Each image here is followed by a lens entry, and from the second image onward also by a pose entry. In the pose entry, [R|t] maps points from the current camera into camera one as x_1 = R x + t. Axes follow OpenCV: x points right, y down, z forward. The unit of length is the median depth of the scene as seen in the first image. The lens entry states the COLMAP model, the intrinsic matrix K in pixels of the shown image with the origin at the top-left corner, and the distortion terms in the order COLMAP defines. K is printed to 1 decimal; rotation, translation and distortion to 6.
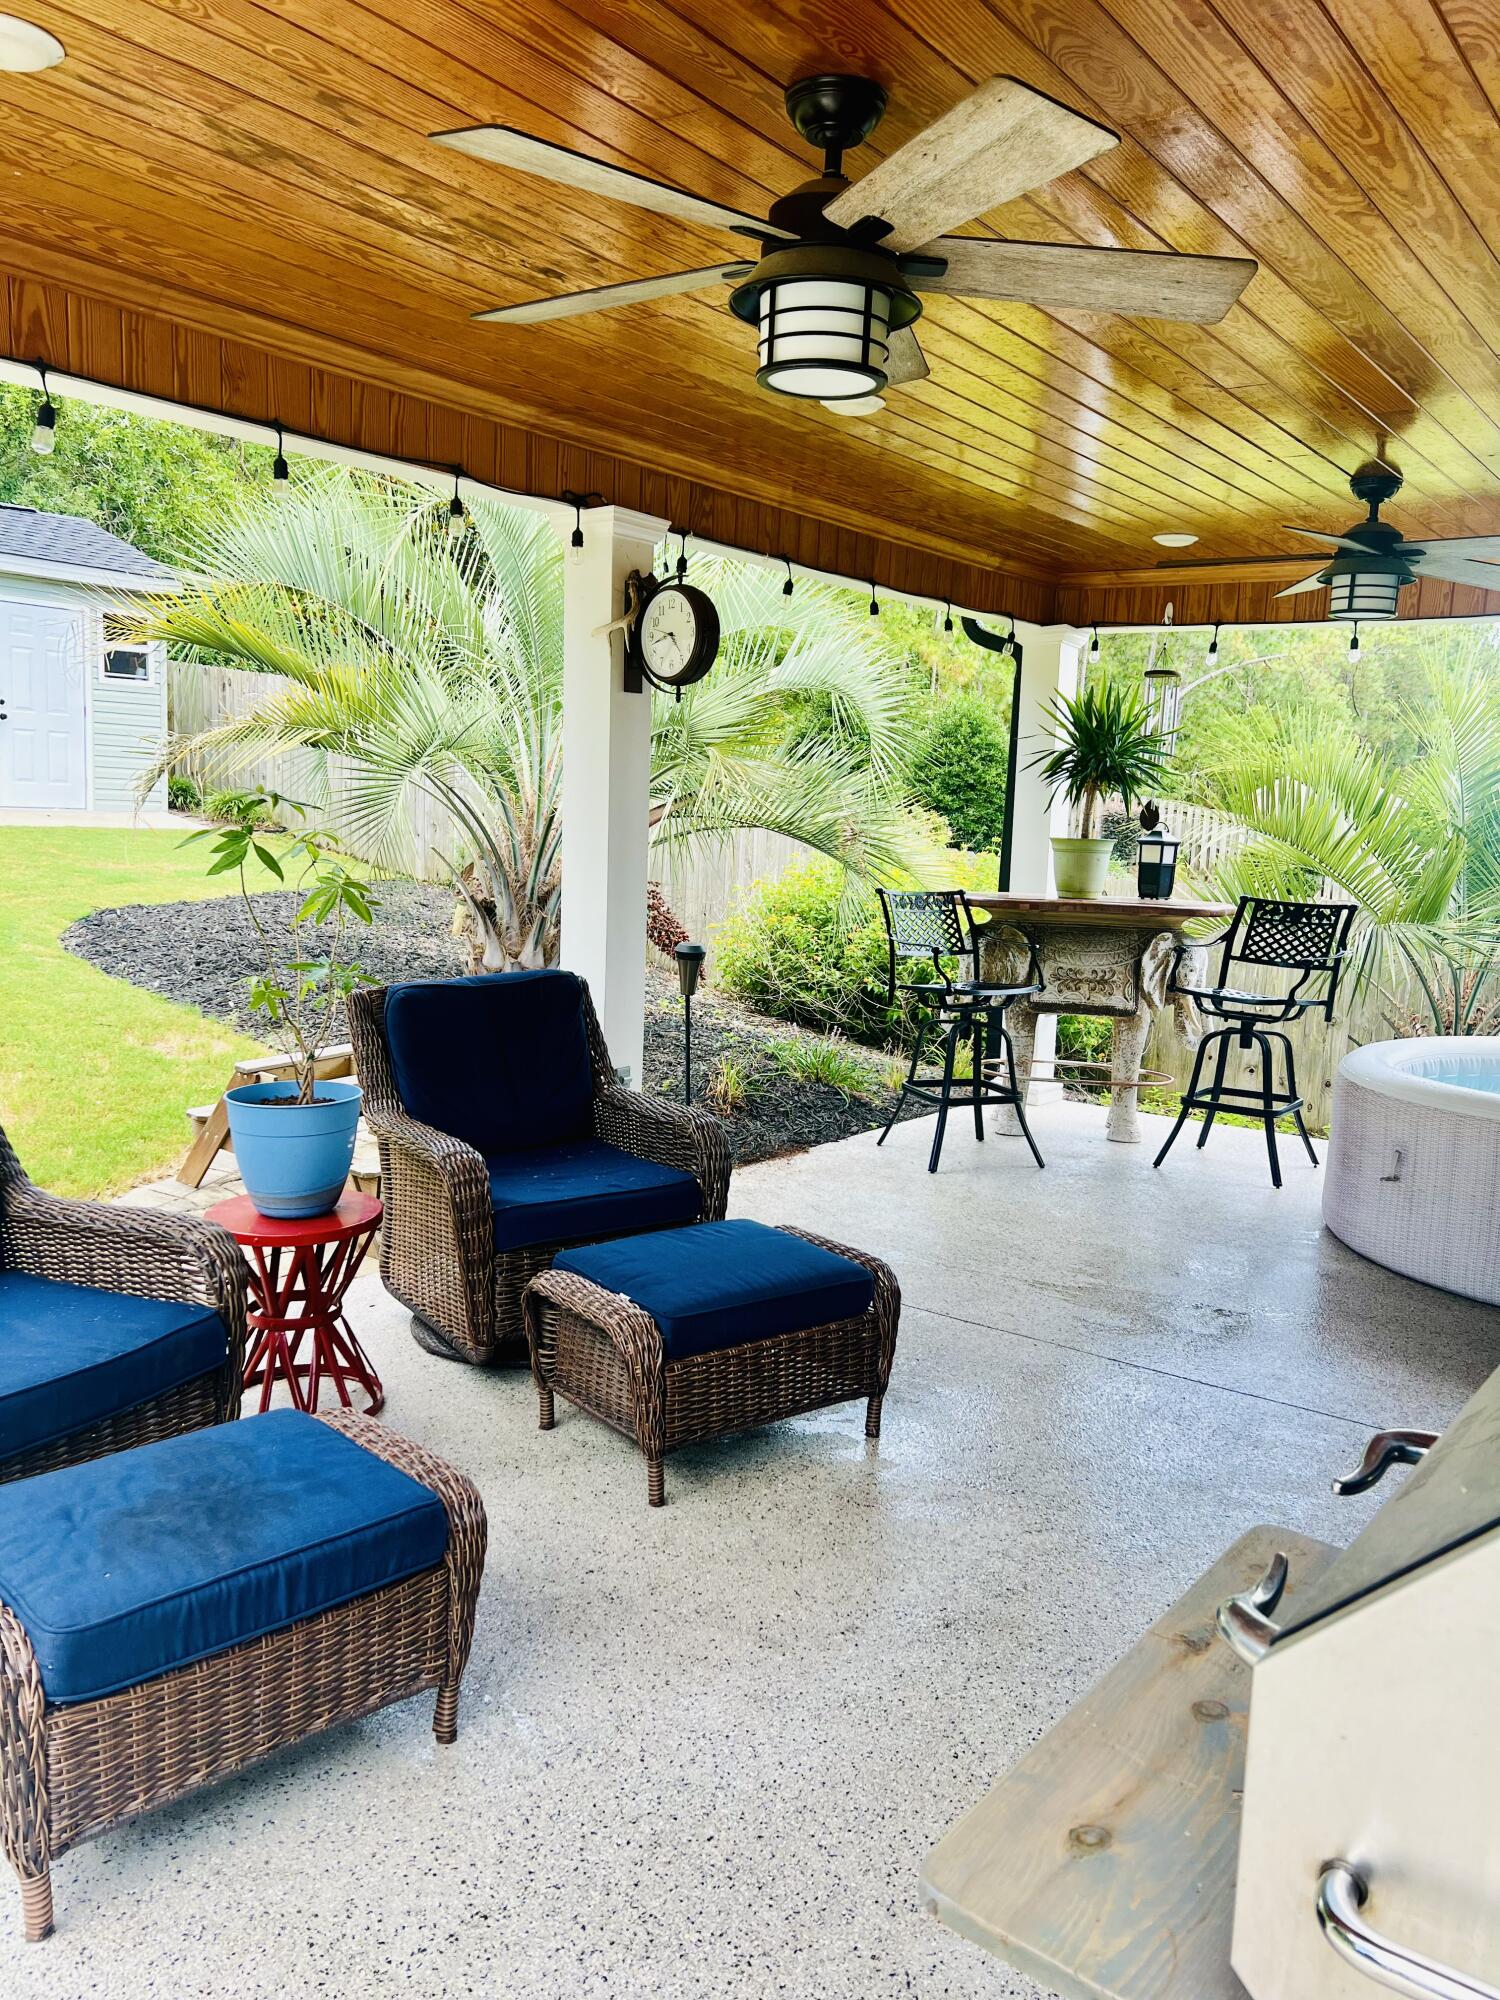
lens RADIAL K [[1523.0, 0, 759.9], [0, 1523.0, 988.1], [0, 0, 1]] dist [0.060938, -0.023451]
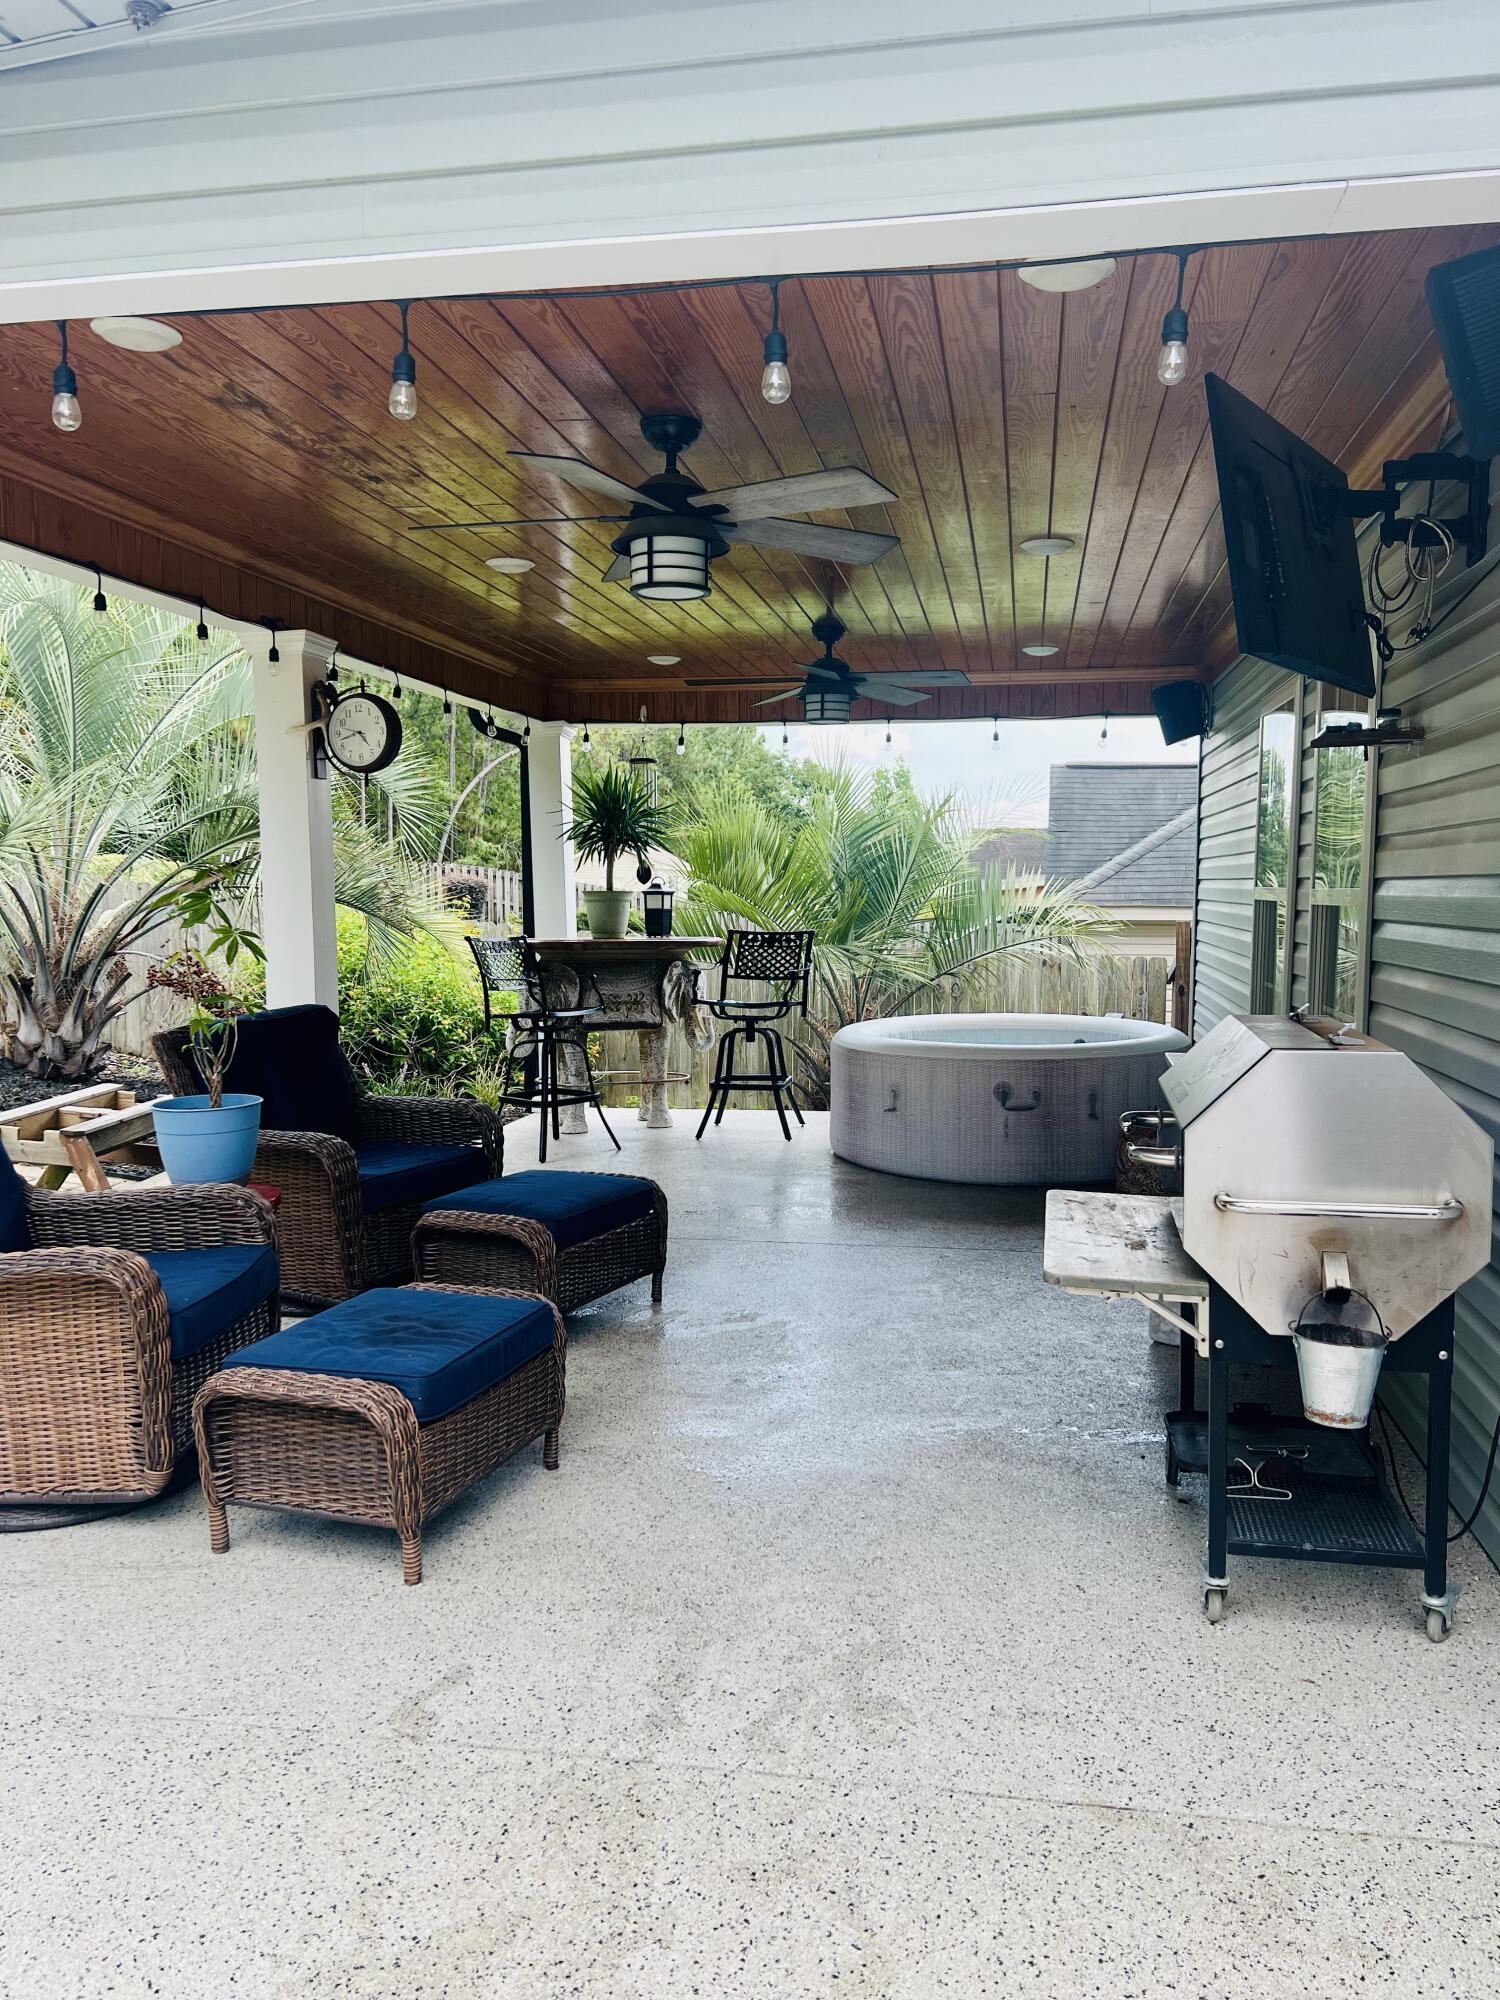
lens RADIAL K [[1523.0, 0, 737.8], [0, 1523.0, 1018.2], [0, 0, 1]] dist [0.060938, -0.023451]
pose [[0.901201, -0.078602, 0.426215, -0.245824], [0.090683, 0.995847, -0.008090, 0.027344], [-0.423809, 0.045941, 0.904586, -0.182944]]
